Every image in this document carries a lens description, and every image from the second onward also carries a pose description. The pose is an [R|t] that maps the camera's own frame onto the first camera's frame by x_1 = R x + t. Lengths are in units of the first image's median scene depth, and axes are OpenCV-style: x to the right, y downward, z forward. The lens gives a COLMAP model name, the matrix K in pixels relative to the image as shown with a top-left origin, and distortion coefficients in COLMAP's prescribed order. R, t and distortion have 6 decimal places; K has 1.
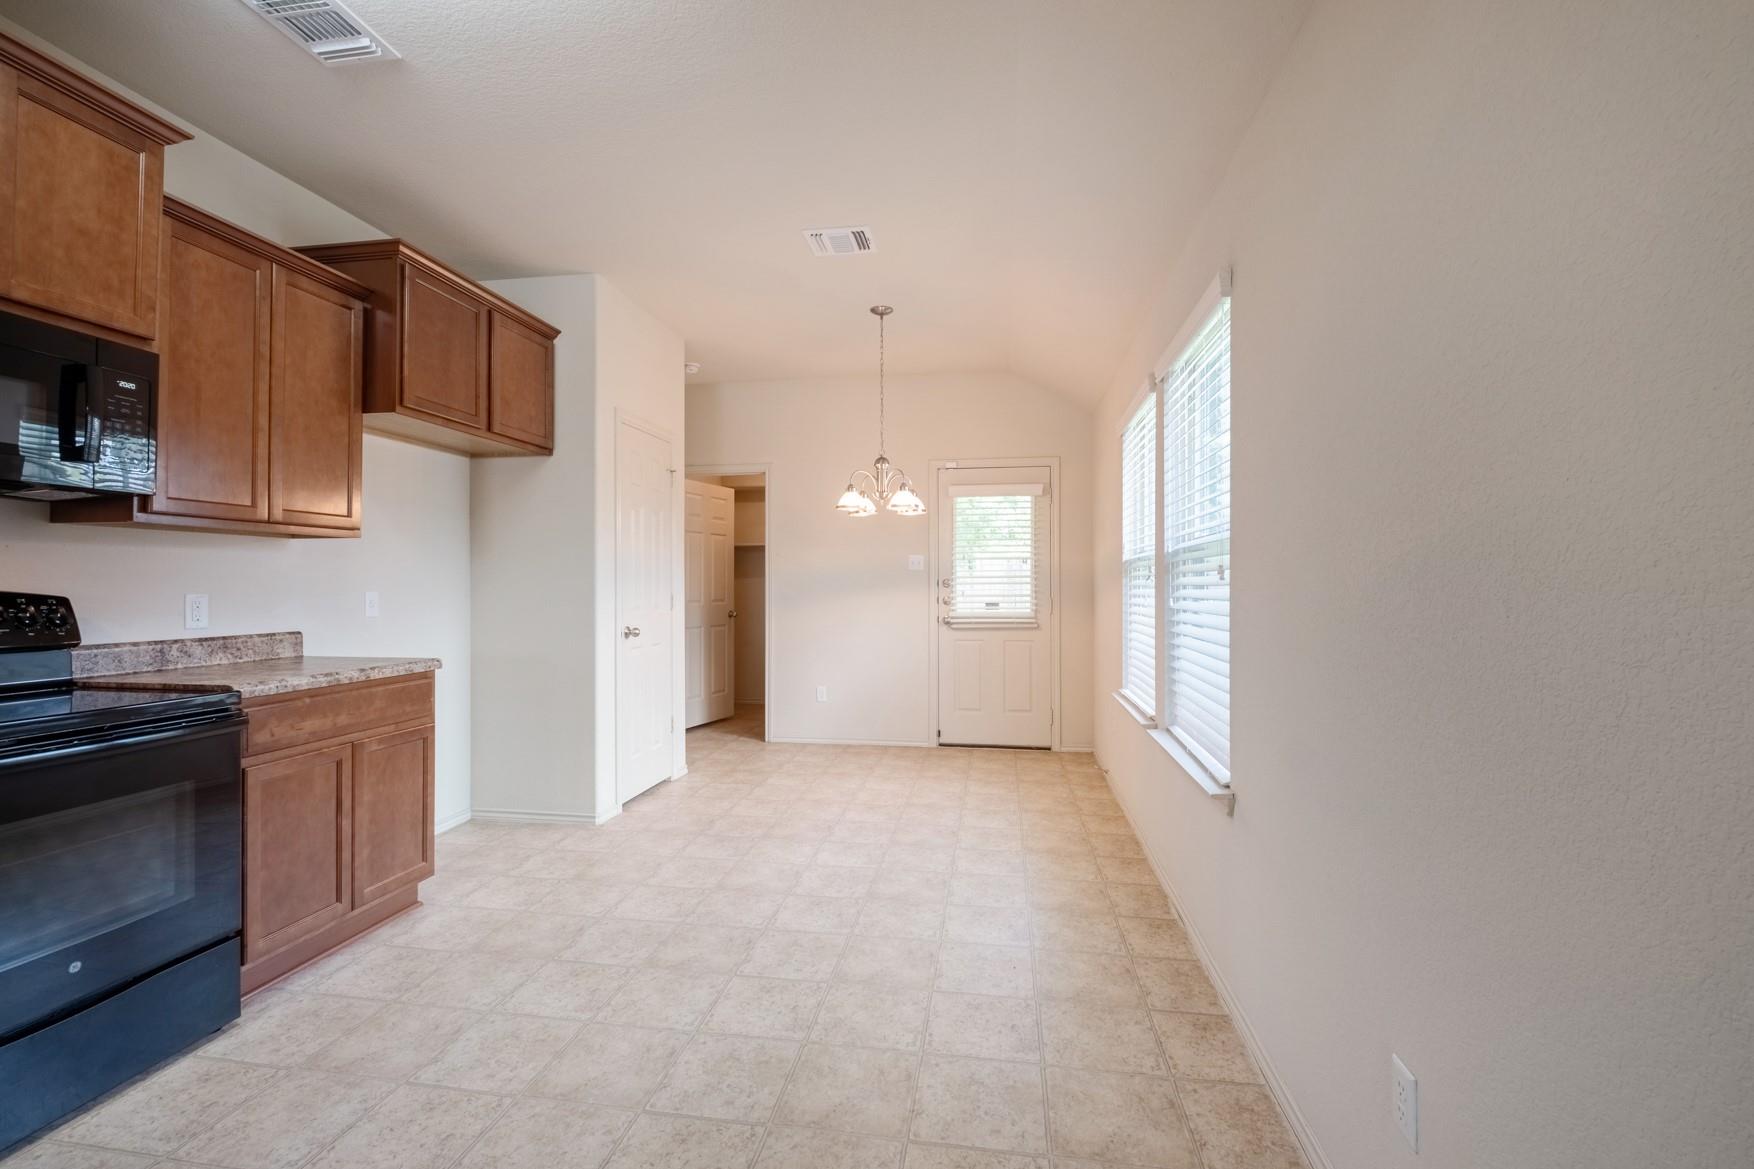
lens RADIAL K [[770.1, 0, 878.4], [0, 770.1, 580.2], [0, 0, 1]] dist [-0.000840, -0.000236]
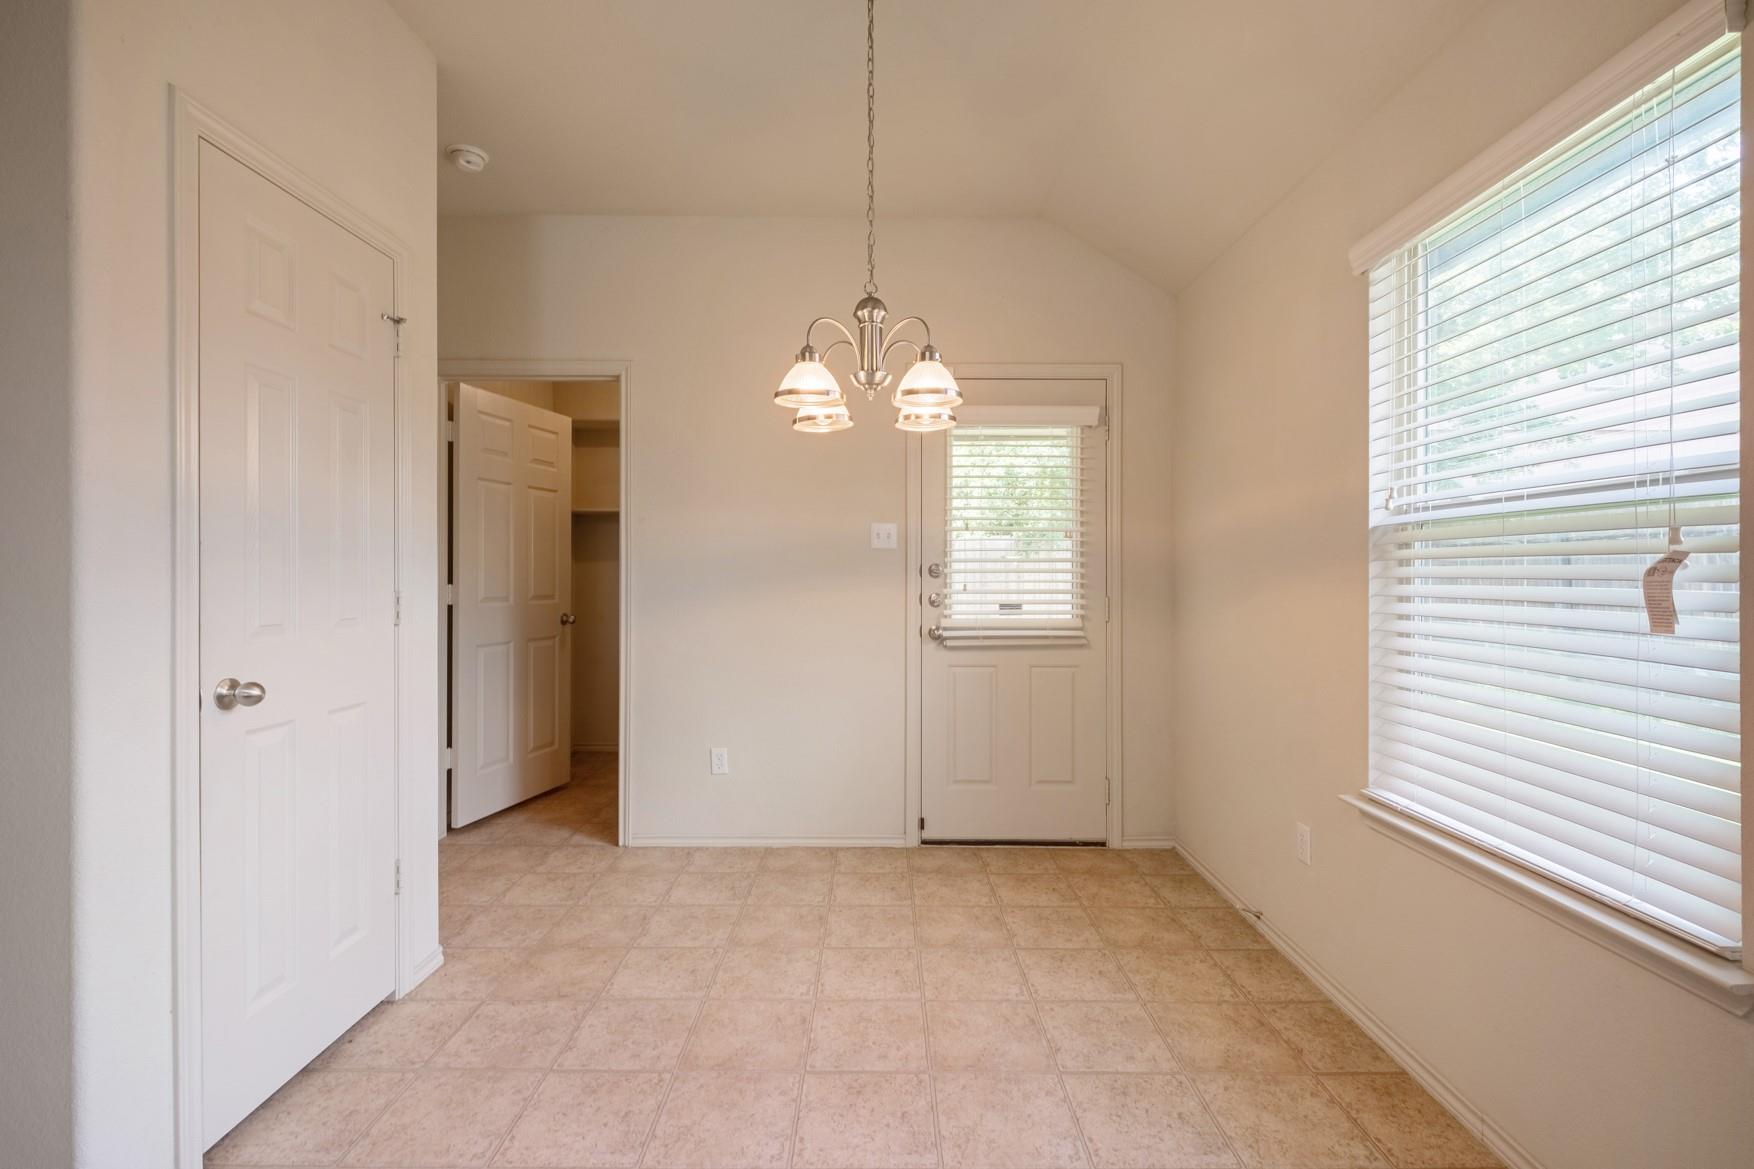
lens RADIAL K [[784.8, 0, 888.2], [0, 784.8, 576.0], [0, 0, 1]] dist [-0.001120, -0.000441]
pose [[0.986298, 0.003050, 0.164947, -0.048411], [-0.004789, 0.999937, 0.010150, 0.001932], [-0.164906, -0.010801, 0.986250, 0.417031]]
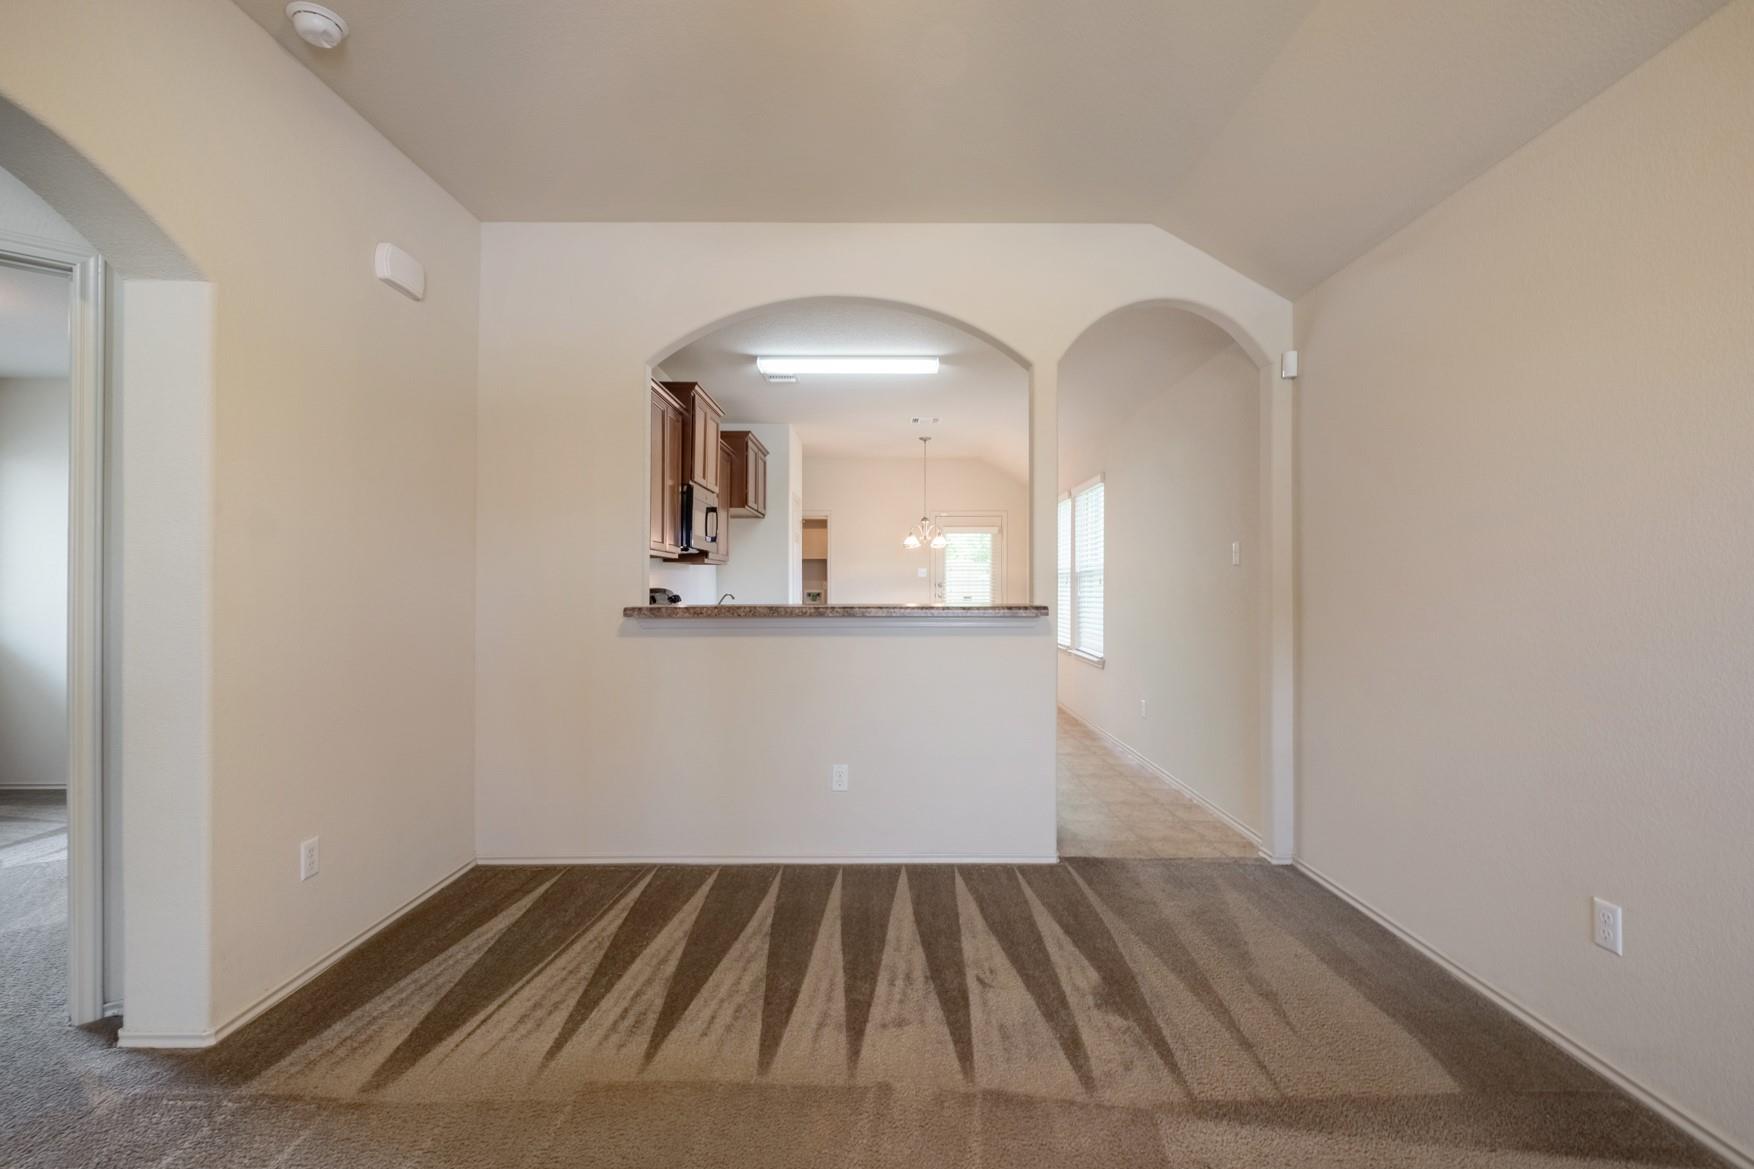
lens RADIAL K [[770.1, 0, 878.4], [0, 770.1, 580.2], [0, 0, 1]] dist [-0.000840, -0.000236]
pose [[0.988908, 0.004256, 0.148470, -0.298314], [-0.004155, 0.999991, -0.000986, -0.004534], [-0.148473, 0.000359, 0.988916, -0.640716]]
